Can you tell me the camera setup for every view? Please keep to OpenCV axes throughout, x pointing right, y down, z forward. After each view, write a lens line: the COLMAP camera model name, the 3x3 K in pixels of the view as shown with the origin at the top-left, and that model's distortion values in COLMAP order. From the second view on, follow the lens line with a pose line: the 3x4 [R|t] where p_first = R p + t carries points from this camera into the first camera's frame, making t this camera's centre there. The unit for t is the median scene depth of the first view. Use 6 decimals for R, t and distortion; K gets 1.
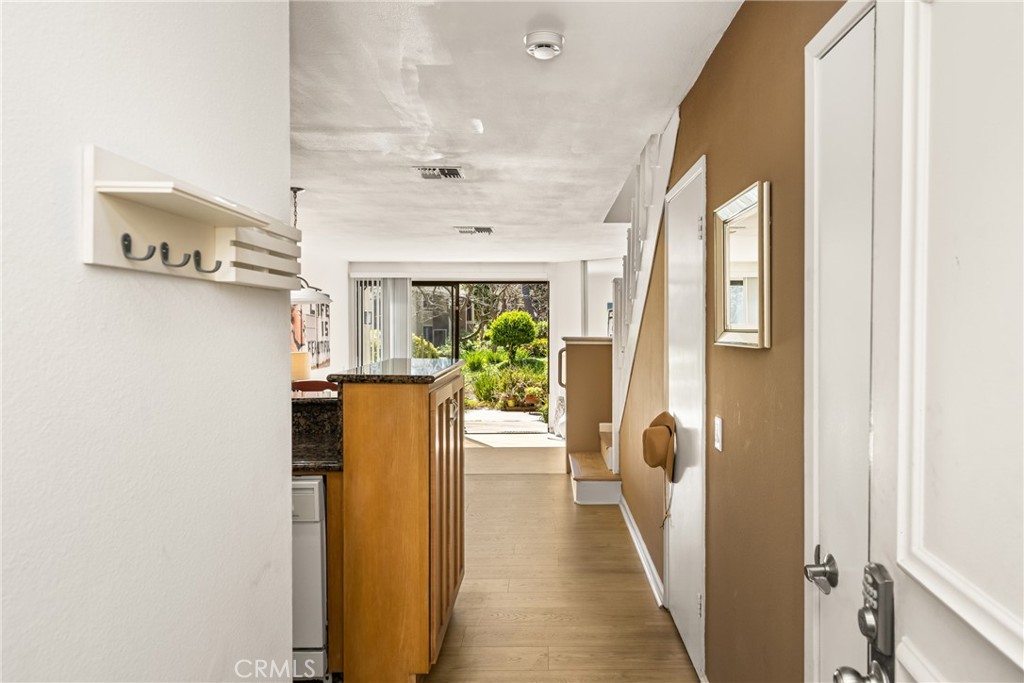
lens RADIAL K [[645.2, 0, 519.8], [0, 645.2, 336.0], [0, 0, 1]] dist [-0.000021, 0.000090]
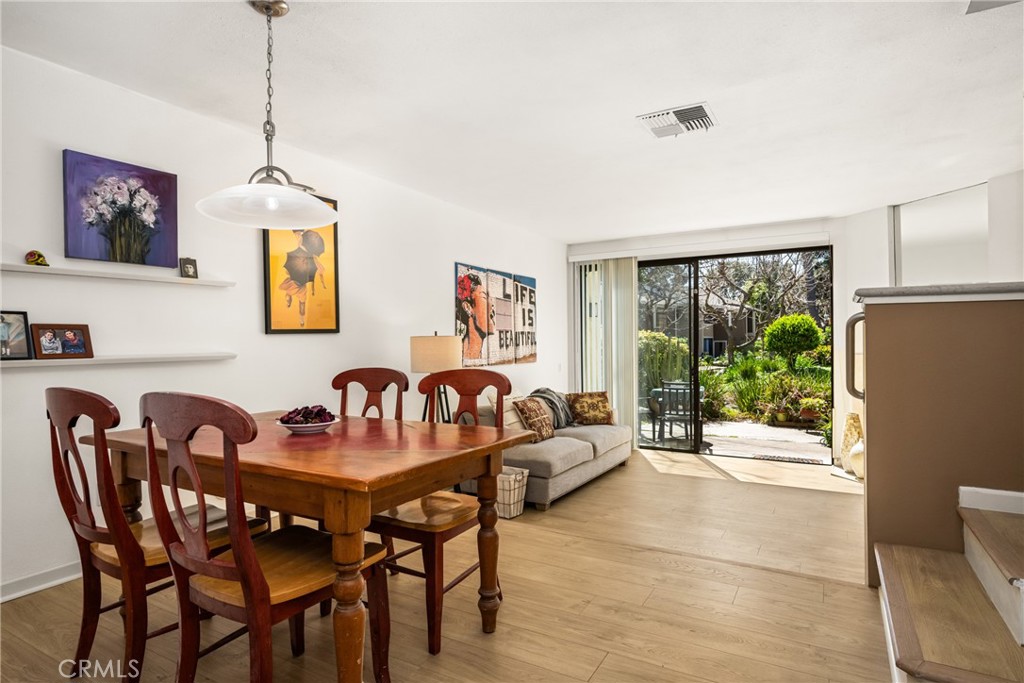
lens RADIAL K [[543.1, 0, 515.0], [0, 543.1, 339.7], [0, 0, 1]] dist [0.000750, -0.002756]
pose [[0.880233, -0.004688, -0.474519, 0.017954], [-0.003990, 0.999843, -0.017281, 0.023197], [0.474525, 0.017105, 0.880076, 0.273666]]
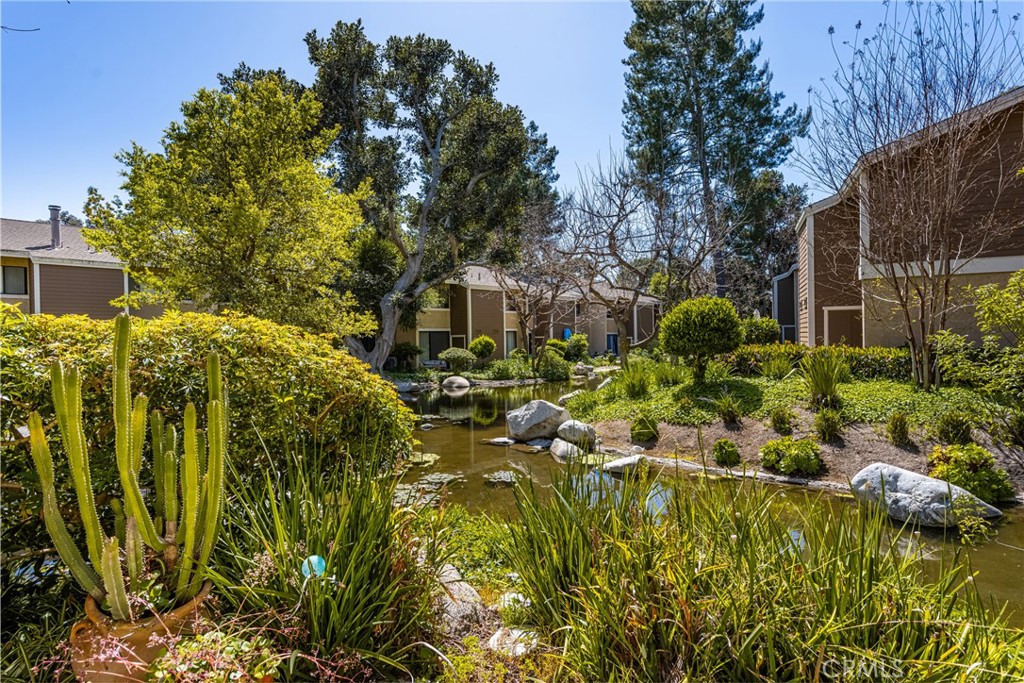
lens RADIAL K [[536.7, 0, 505.8], [0, 536.7, 344.2], [0, 0, 1]] dist [0.005479, 0.000241]
pose [[0.931679, -0.008309, -0.363188, 0.003672], [0.007491, 0.999965, -0.003660, 0.008408], [0.363206, 0.000690, 0.931709, 0.983206]]
